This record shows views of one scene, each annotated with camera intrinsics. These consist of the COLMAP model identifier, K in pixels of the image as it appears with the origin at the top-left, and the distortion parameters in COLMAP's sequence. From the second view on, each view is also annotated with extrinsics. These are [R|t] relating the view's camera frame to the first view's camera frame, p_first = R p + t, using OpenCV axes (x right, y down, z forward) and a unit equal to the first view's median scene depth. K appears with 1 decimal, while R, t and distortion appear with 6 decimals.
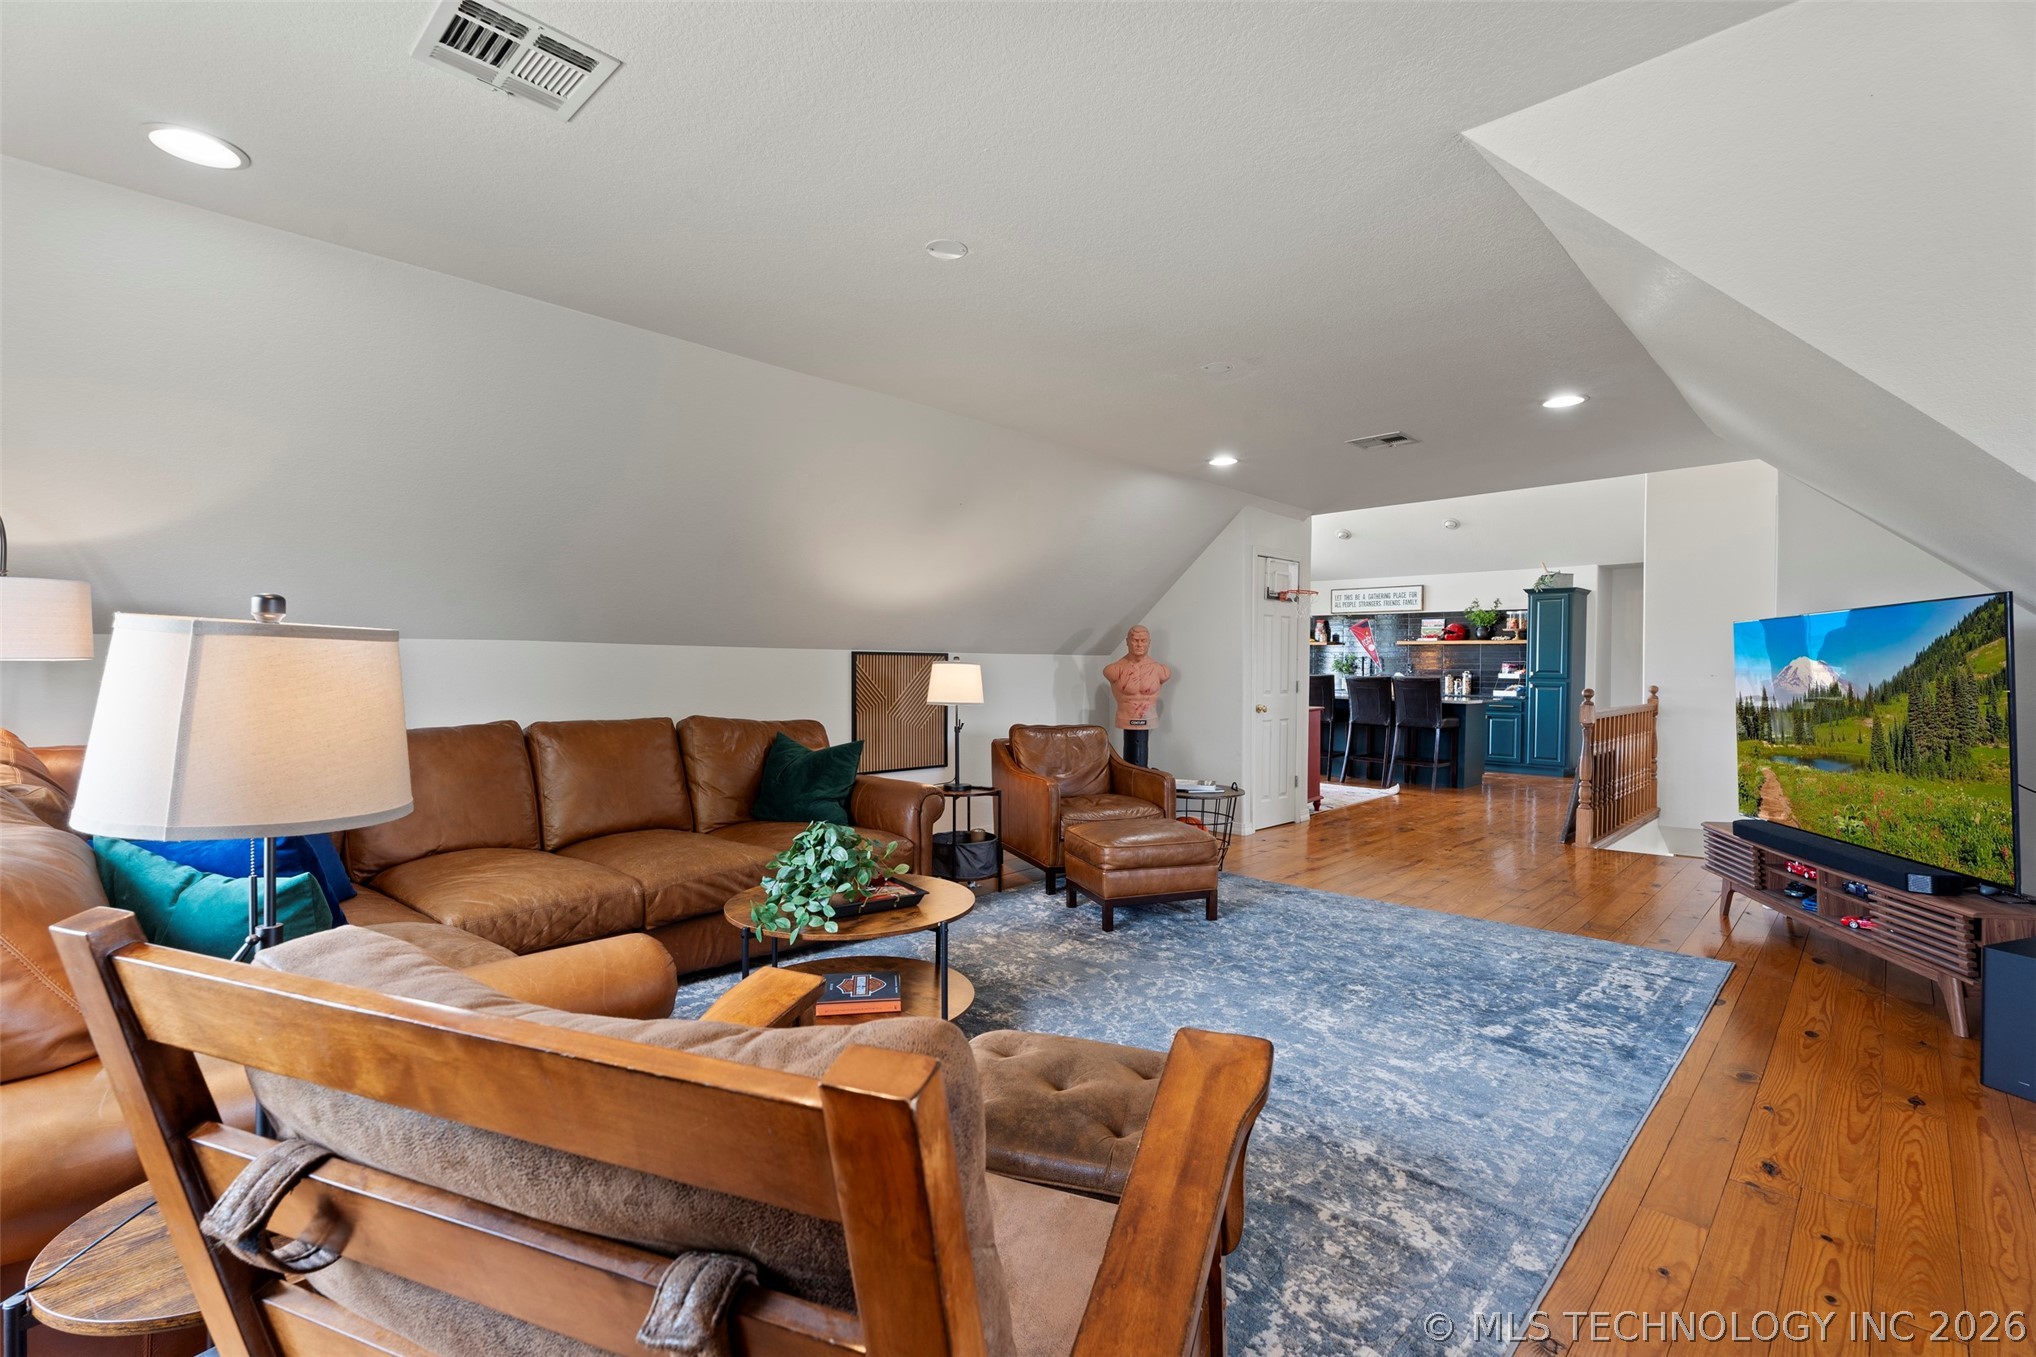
lens RADIAL K [[912.2, 0, 1006.6], [0, 912.2, 681.7], [0, 0, 1]] dist [0.000554, 0.000629]
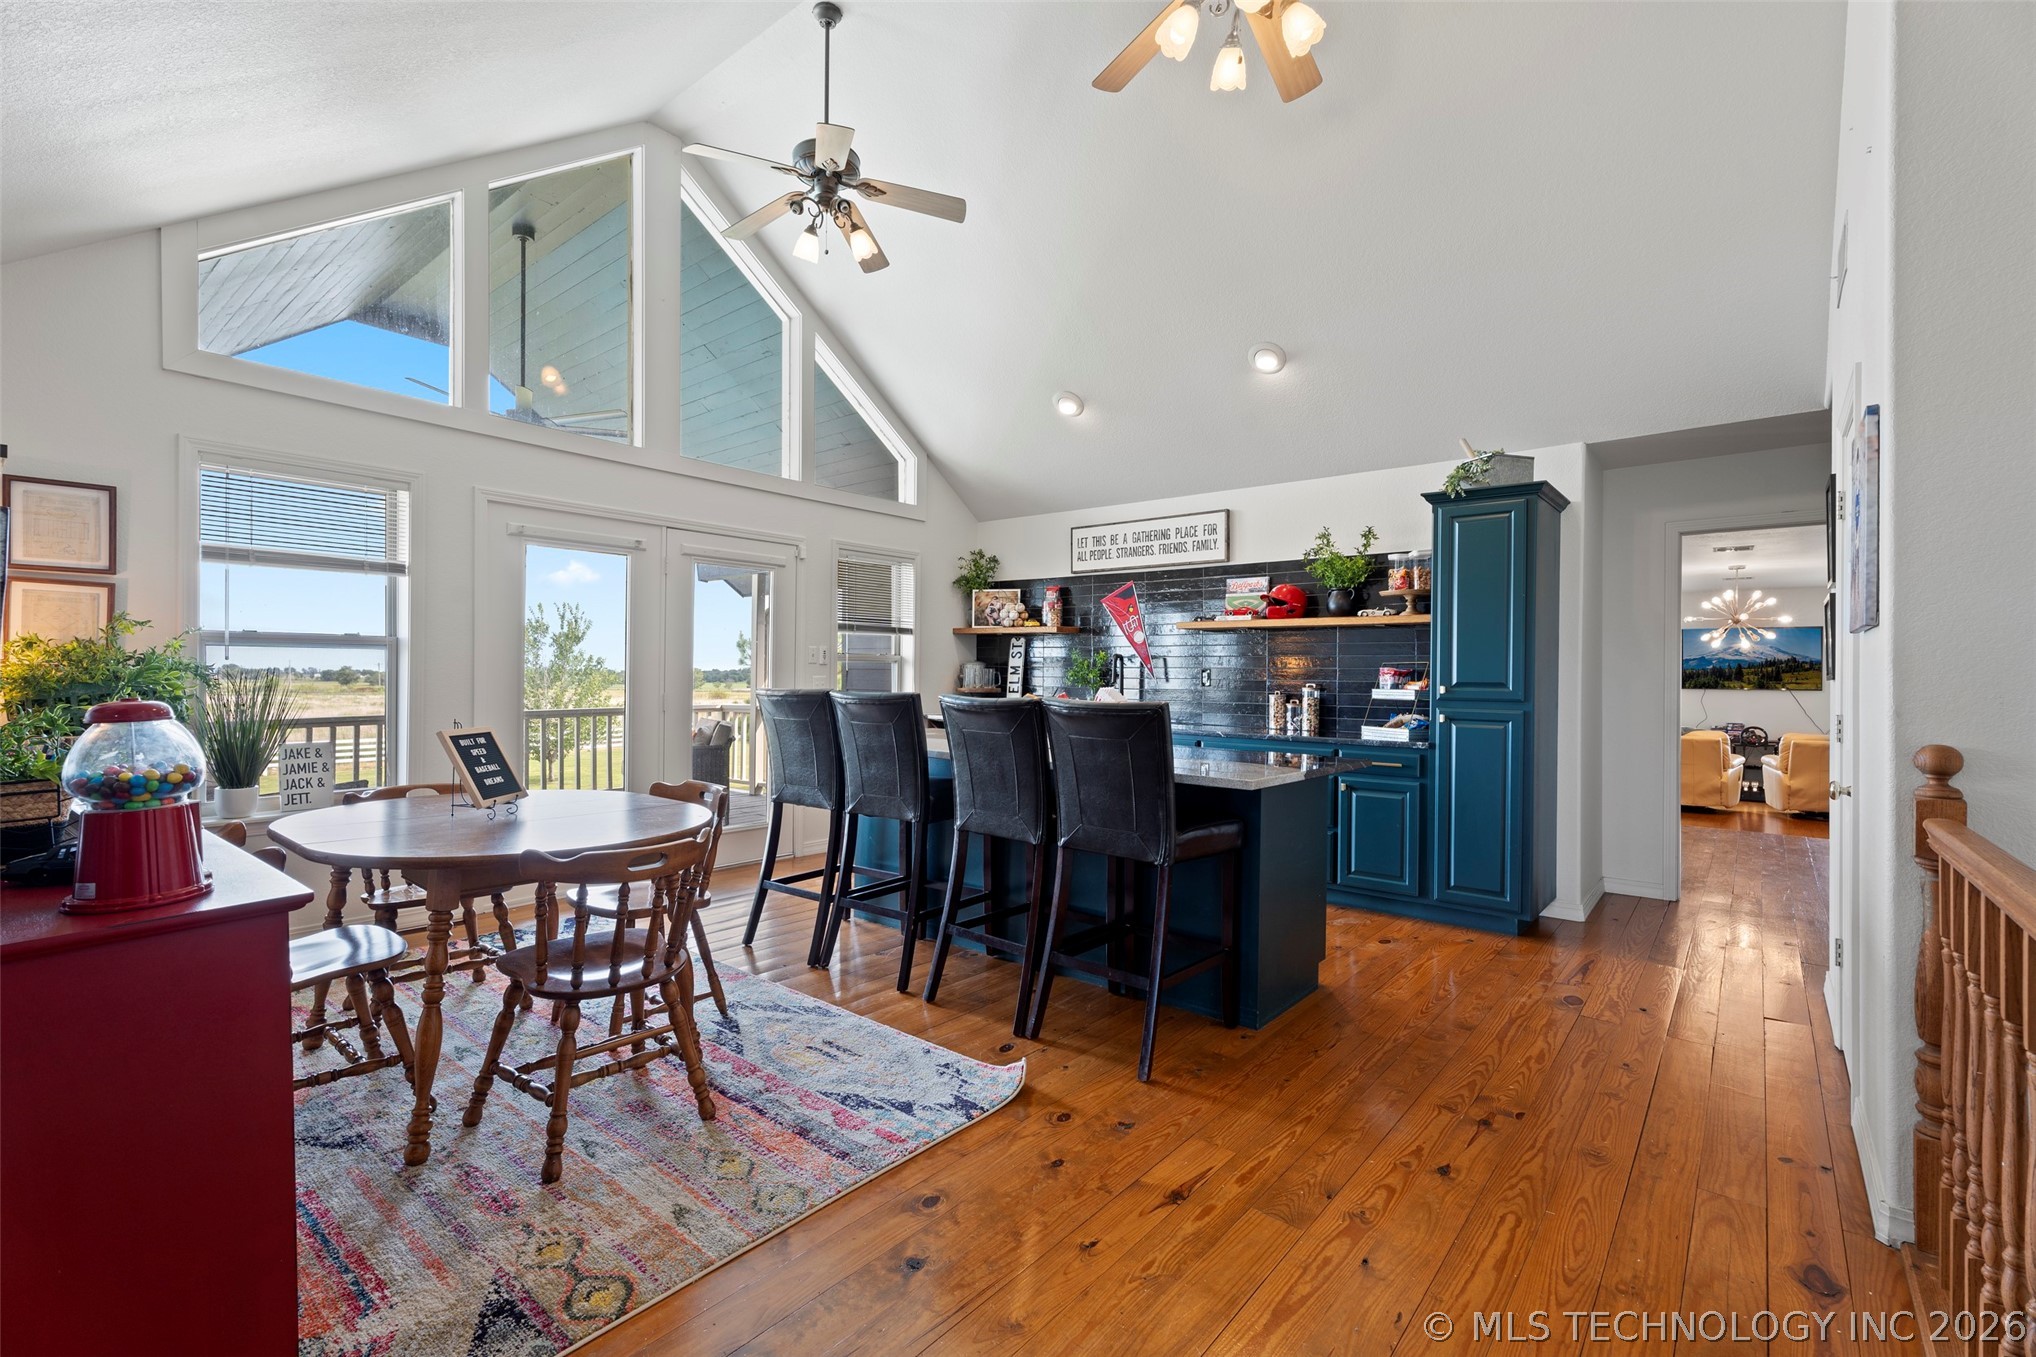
lens RADIAL K [[912.2, 0, 1002.2], [0, 912.2, 674.8], [0, 0, 1]] dist [0.000554, 0.000629]
pose [[0.997151, -0.001414, 0.075423, 0.320466], [0.002820, 0.999824, -0.018551, -0.008111], [-0.075383, 0.018710, 0.996979, 0.559014]]
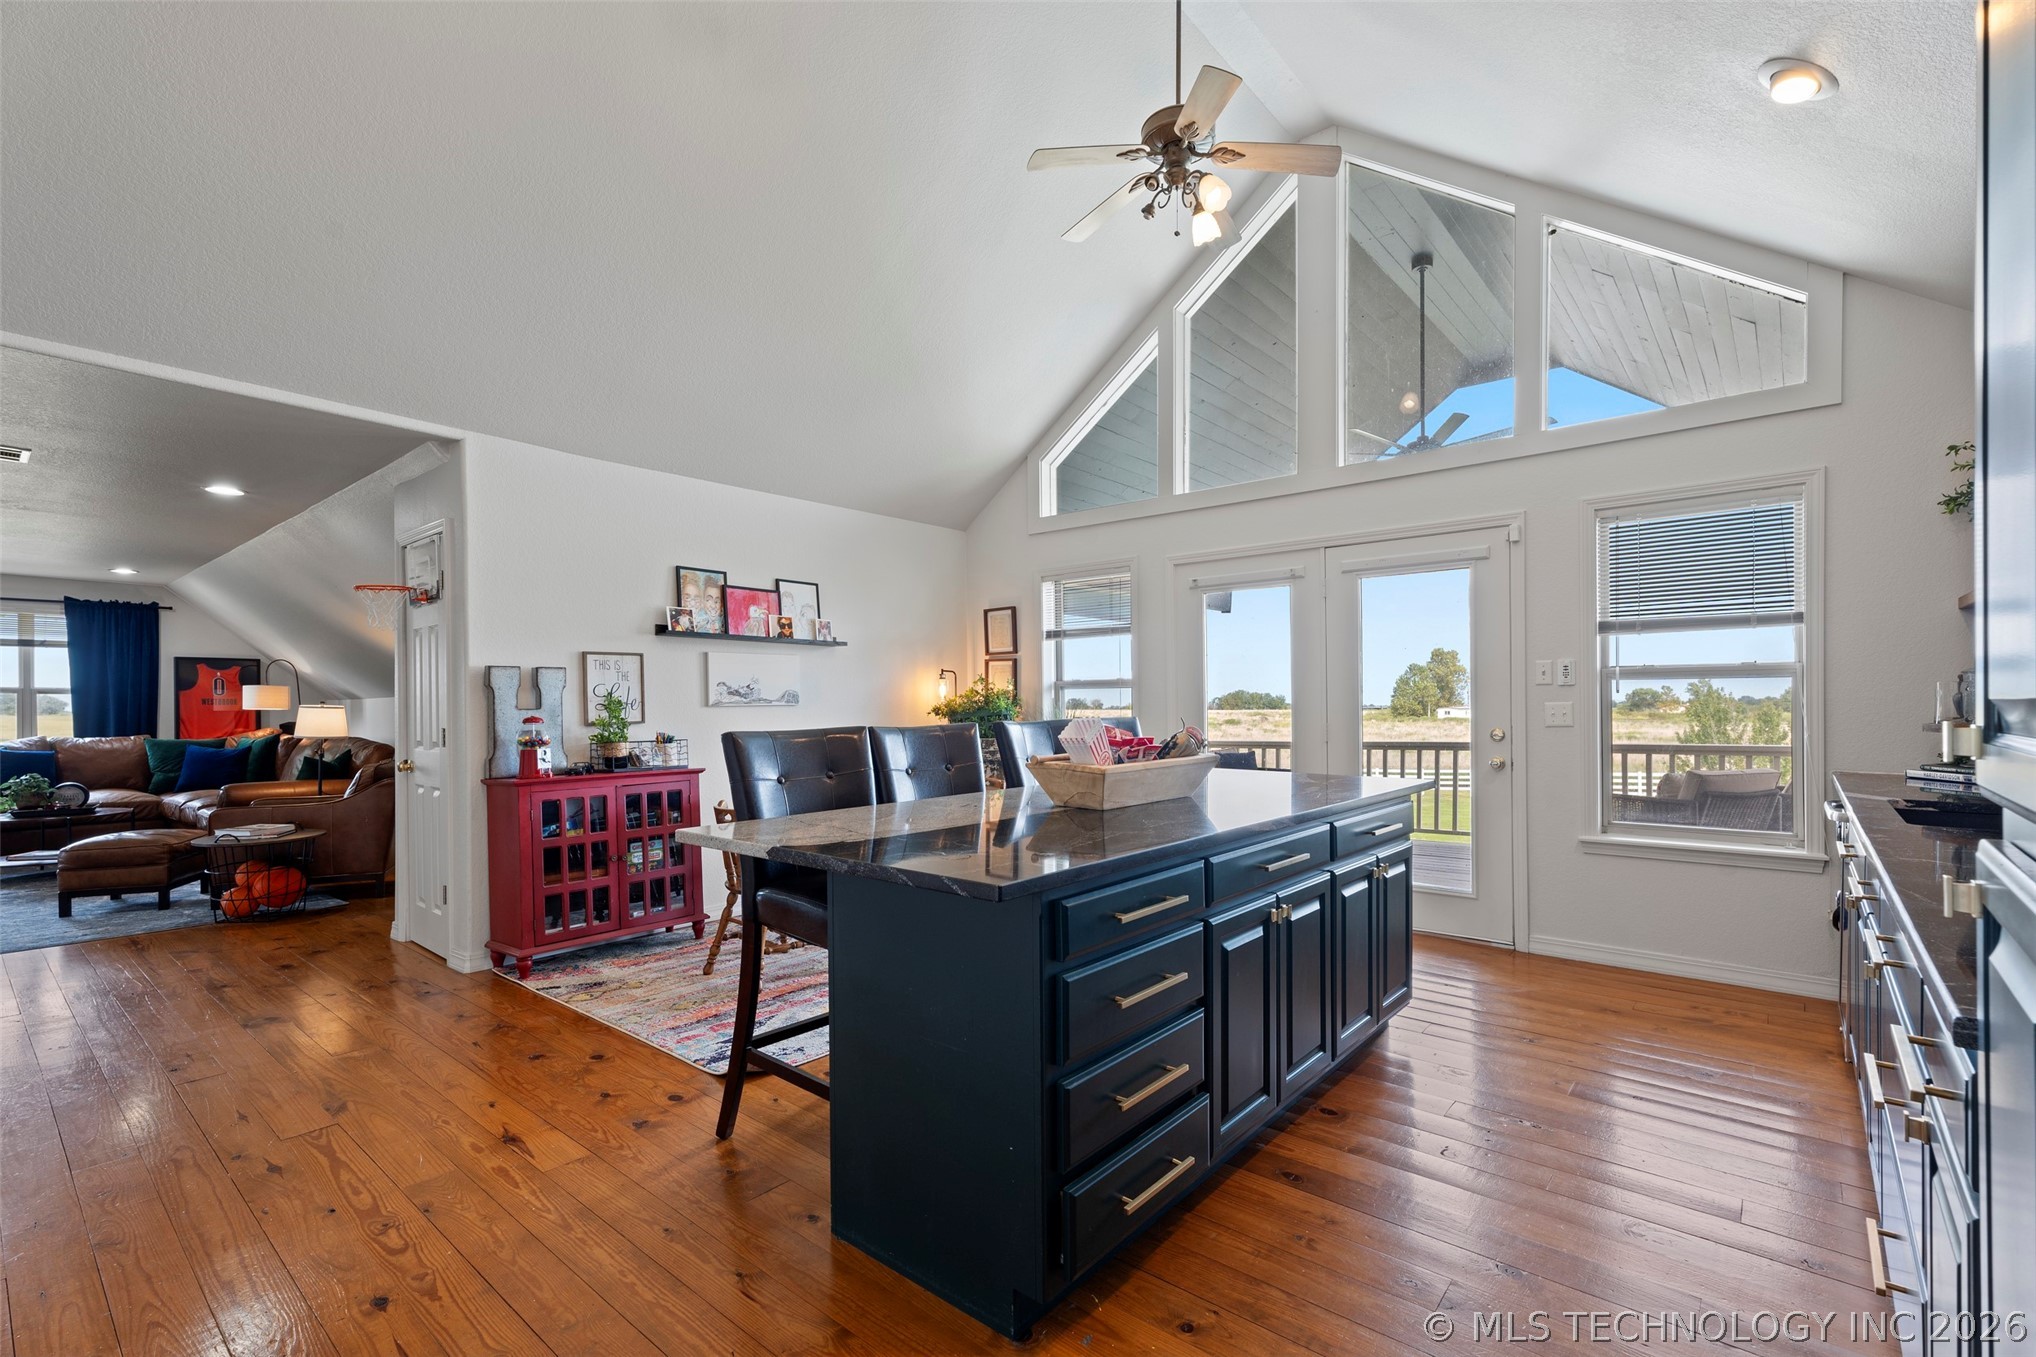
lens RADIAL K [[912.2, 0, 1041.6], [0, 912.2, 706.7], [0, 0, 1]] dist [0.000554, 0.000629]
pose [[0.075224, -0.016908, -0.997023, 0.598342], [-0.019281, 0.999645, -0.018407, -0.005651], [0.996980, 0.020608, 0.074872, 0.853186]]
